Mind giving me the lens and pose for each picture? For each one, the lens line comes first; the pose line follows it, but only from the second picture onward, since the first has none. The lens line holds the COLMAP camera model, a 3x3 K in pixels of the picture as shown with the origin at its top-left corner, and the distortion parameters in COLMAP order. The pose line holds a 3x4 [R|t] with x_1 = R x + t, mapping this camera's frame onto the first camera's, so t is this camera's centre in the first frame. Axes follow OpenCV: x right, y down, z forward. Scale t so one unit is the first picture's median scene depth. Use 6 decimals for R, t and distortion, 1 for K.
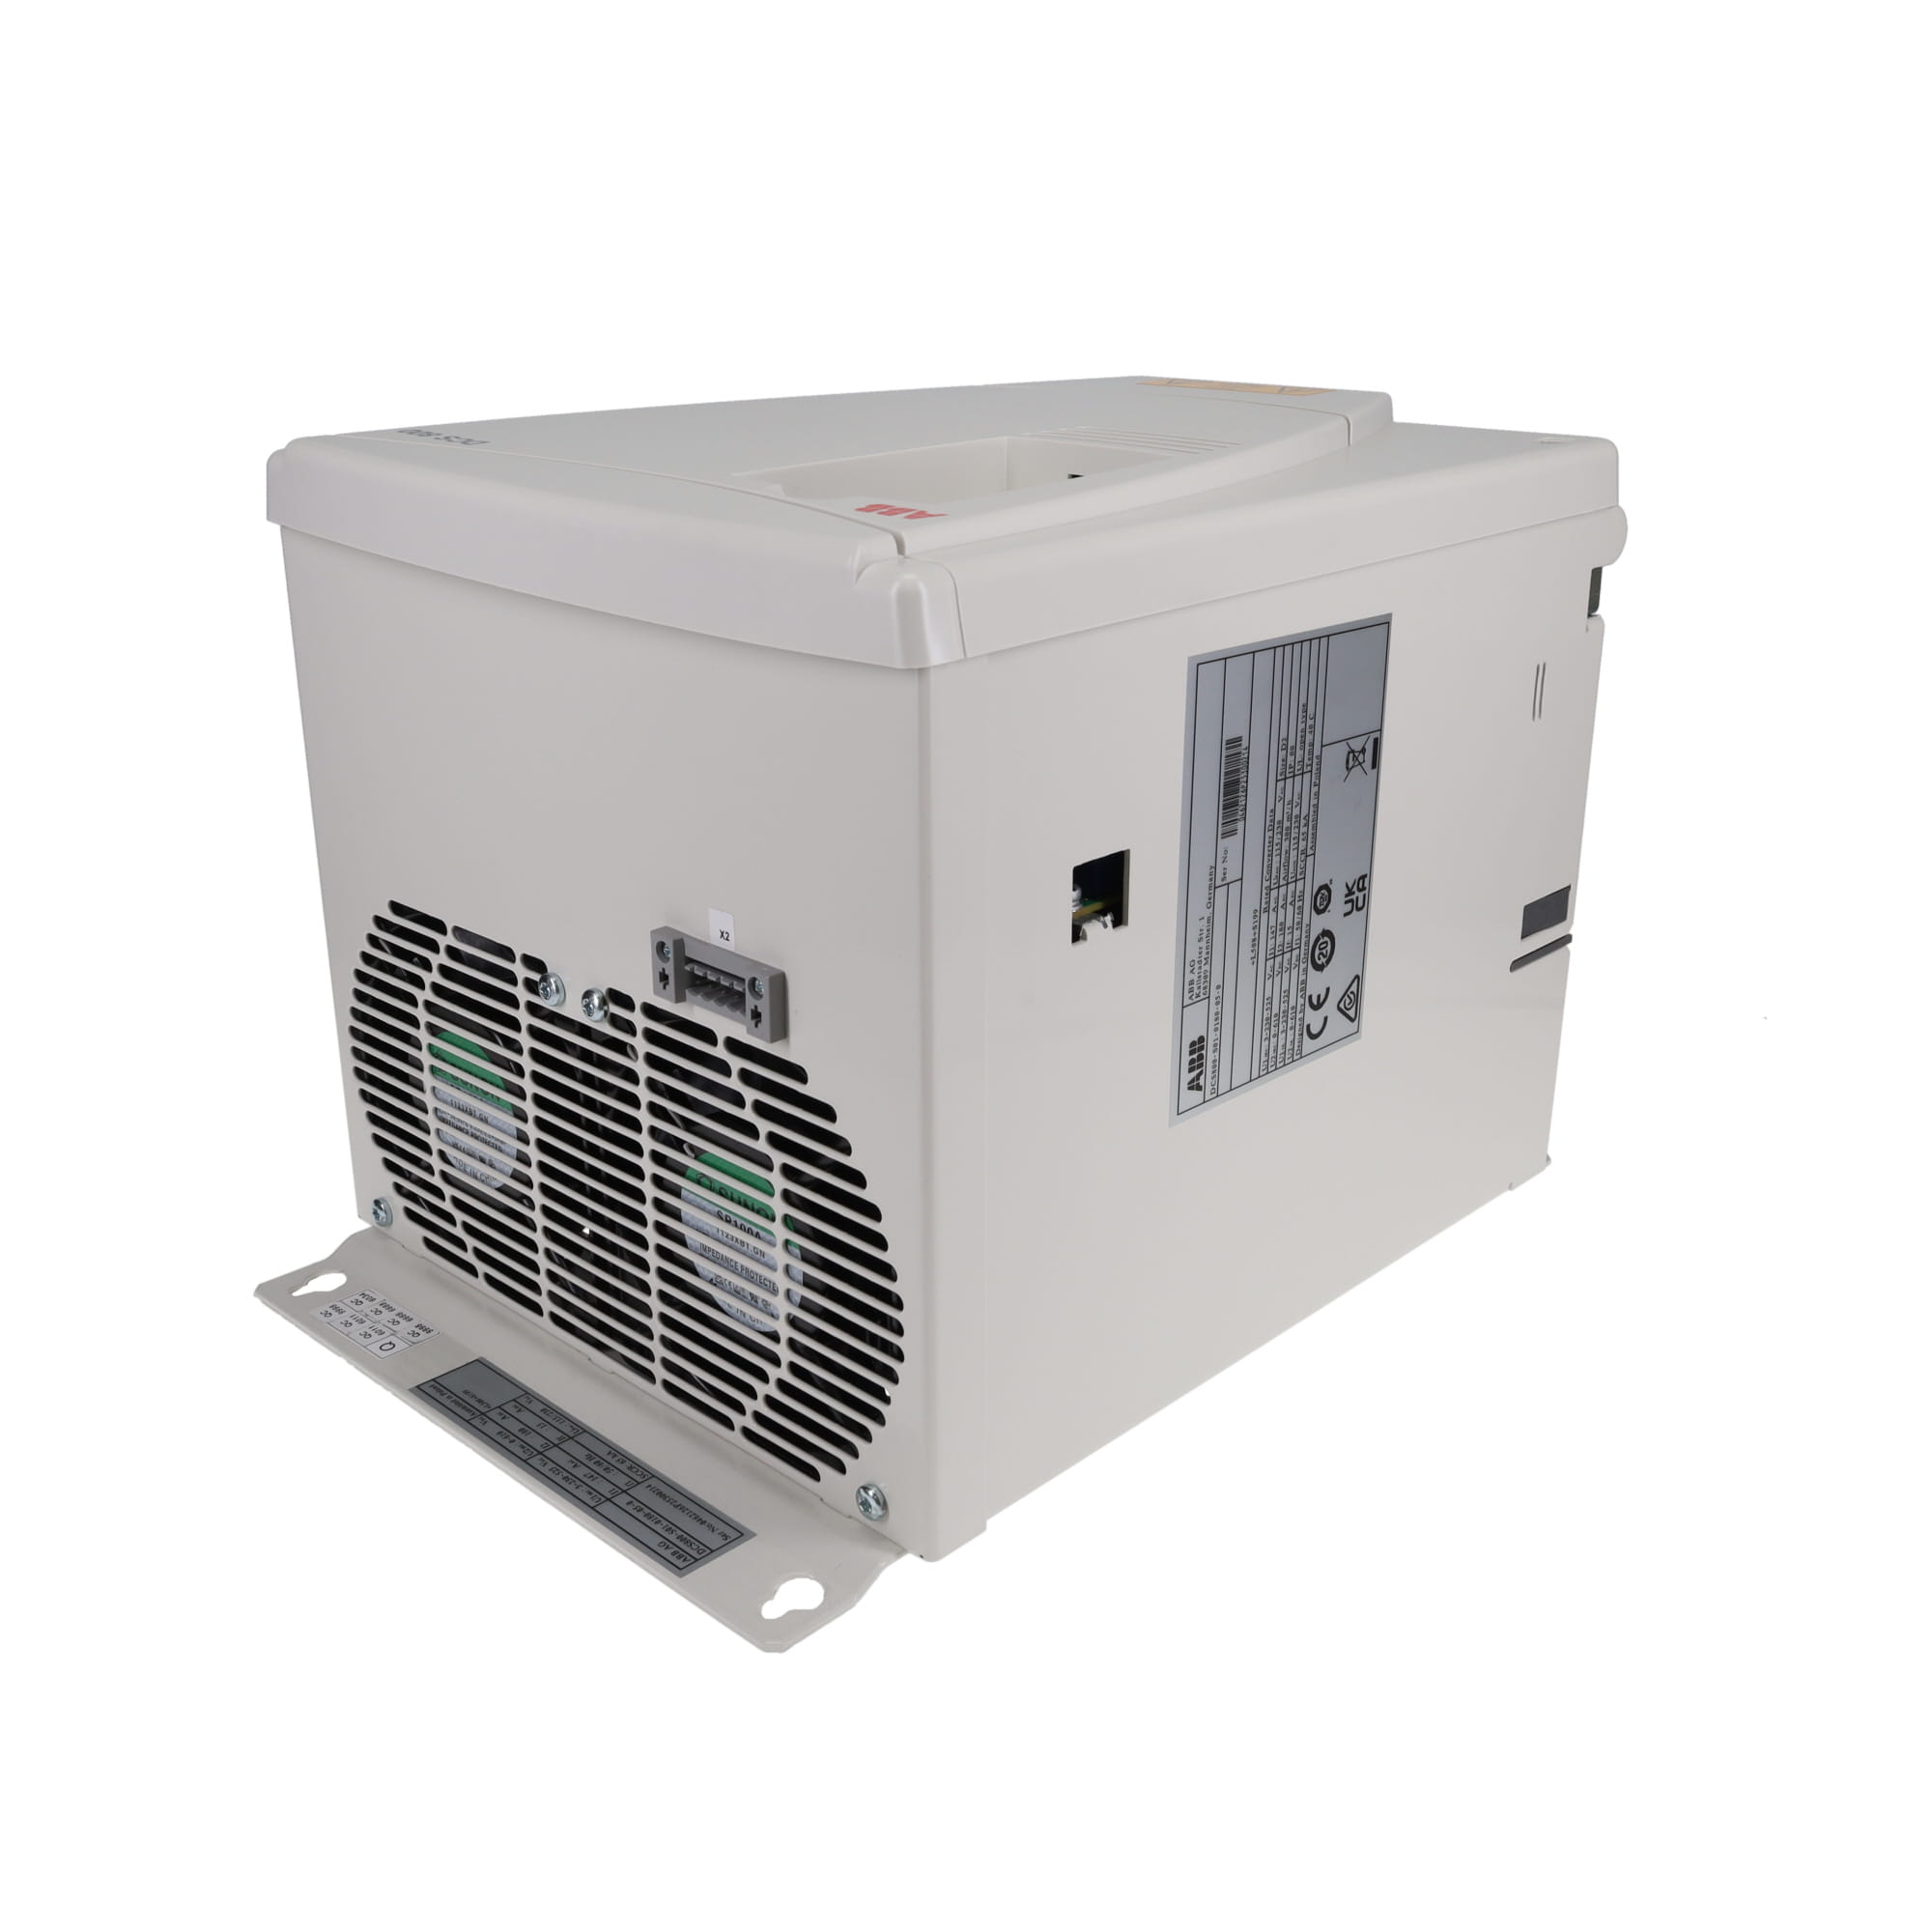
lens RADIAL K [[2001.5, 0, 960.2], [0, 2001.5, 950.6], [0, 0, 1]] dist [0.000393, 0.000000]
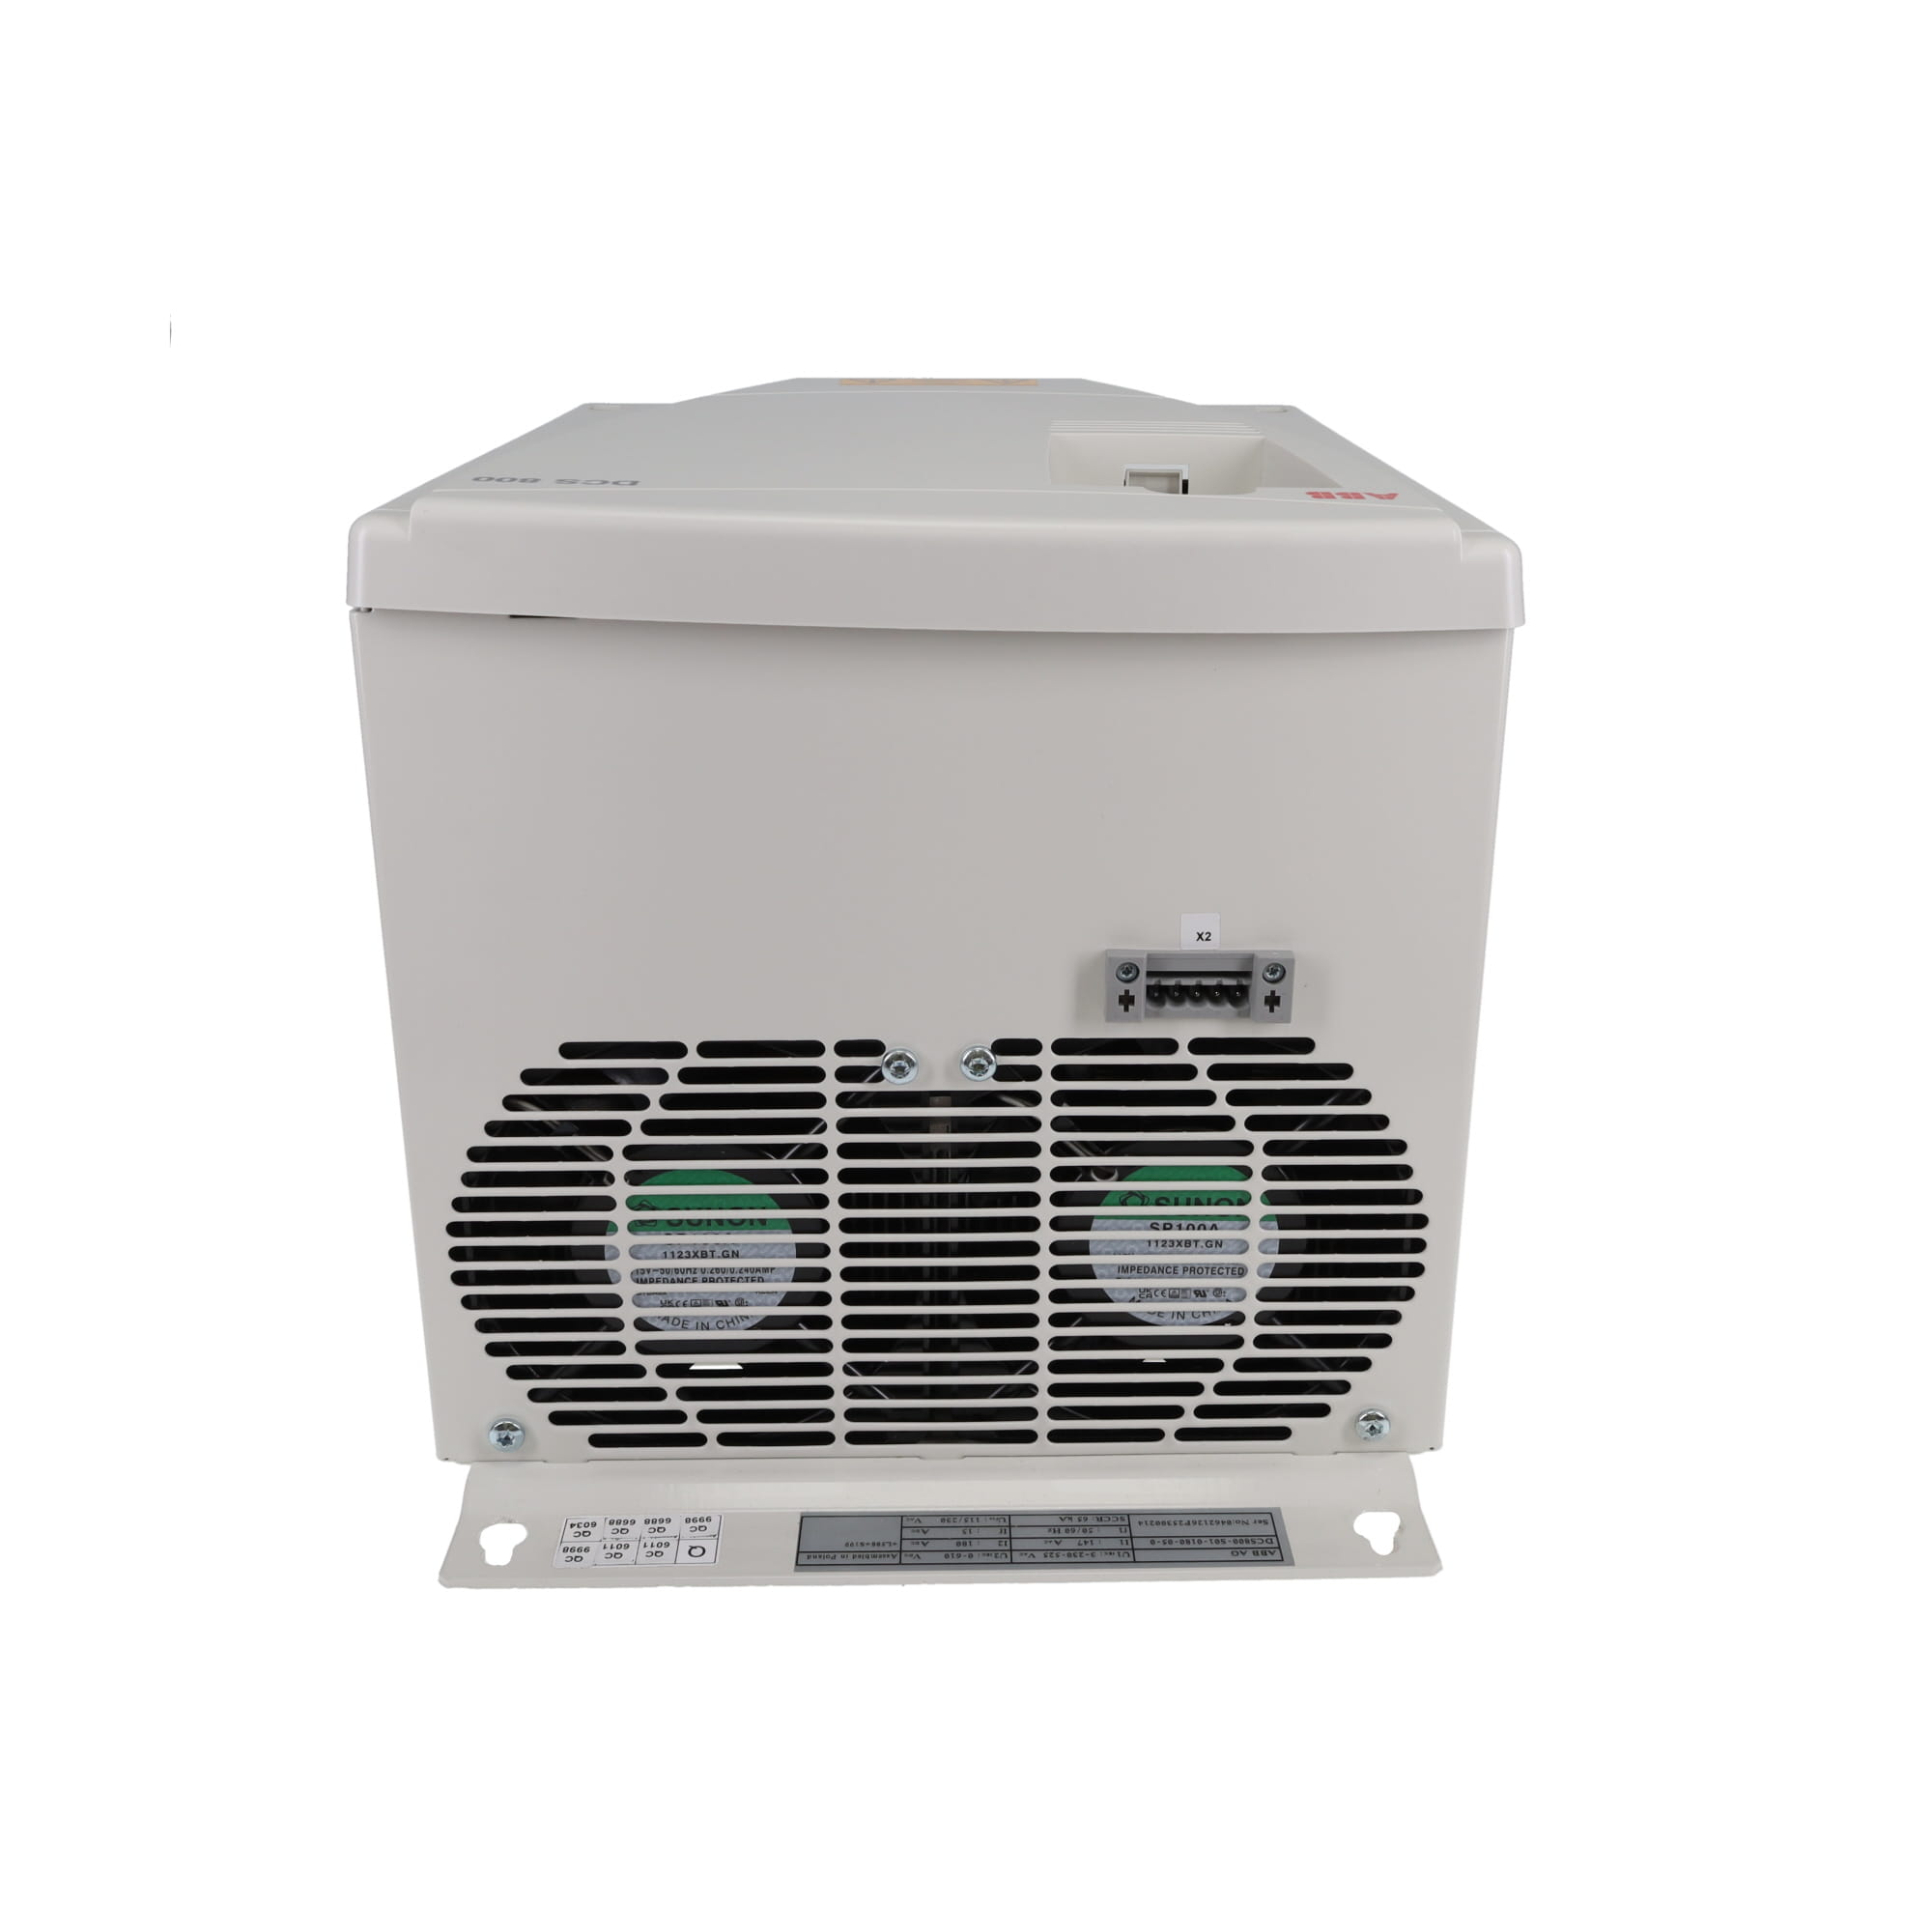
lens RADIAL K [[2001.5, 0, 970.7], [0, 2001.5, 957.4], [0, 0, 1]] dist [0.000393, 0.000000]
pose [[0.707915, -0.241937, 0.663568, -0.785831], [0.236855, 0.966419, 0.099672, -0.113137], [-0.665399, 0.086610, 0.741446, 0.307417]]
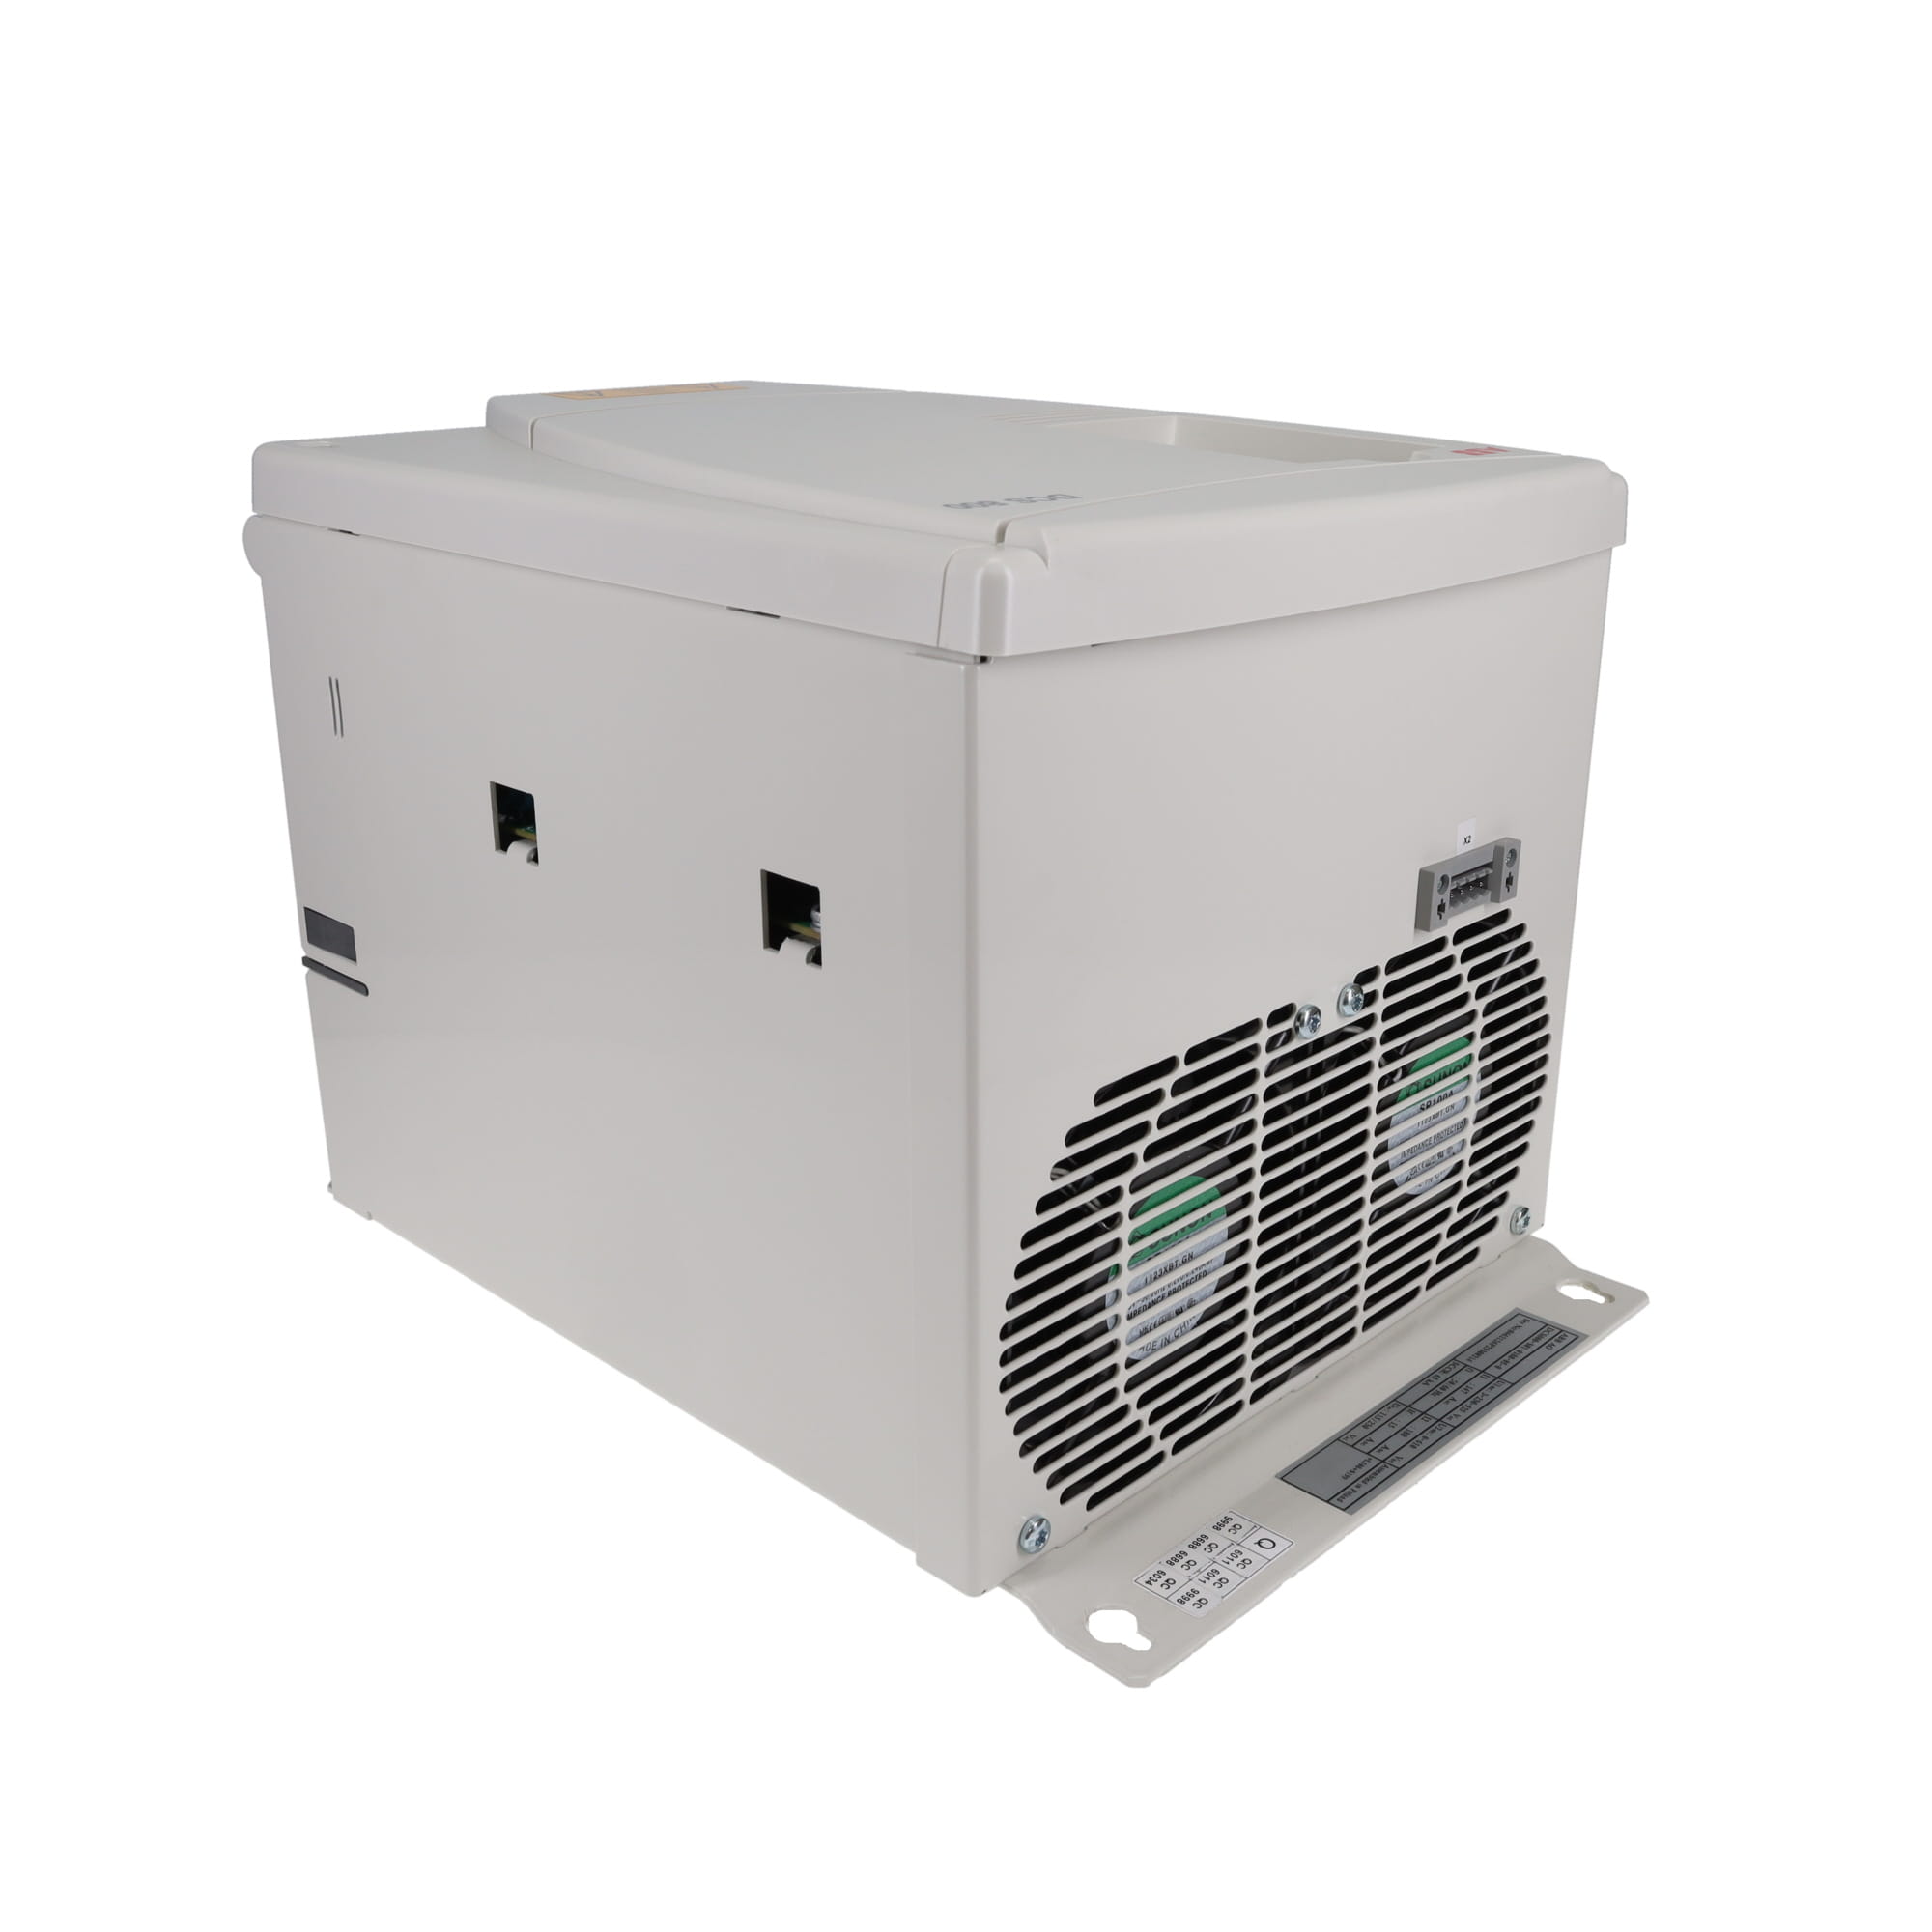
lens RADIAL K [[2001.5, 0, 960.4], [0, 2001.5, 981.8], [0, 0, 1]] dist [0.000393, 0.000000]
pose [[0.014887, -0.350029, 0.936621, -1.118147], [0.344735, 0.881087, 0.323796, -0.371975], [-0.938582, 0.318065, 0.133784, 1.041037]]
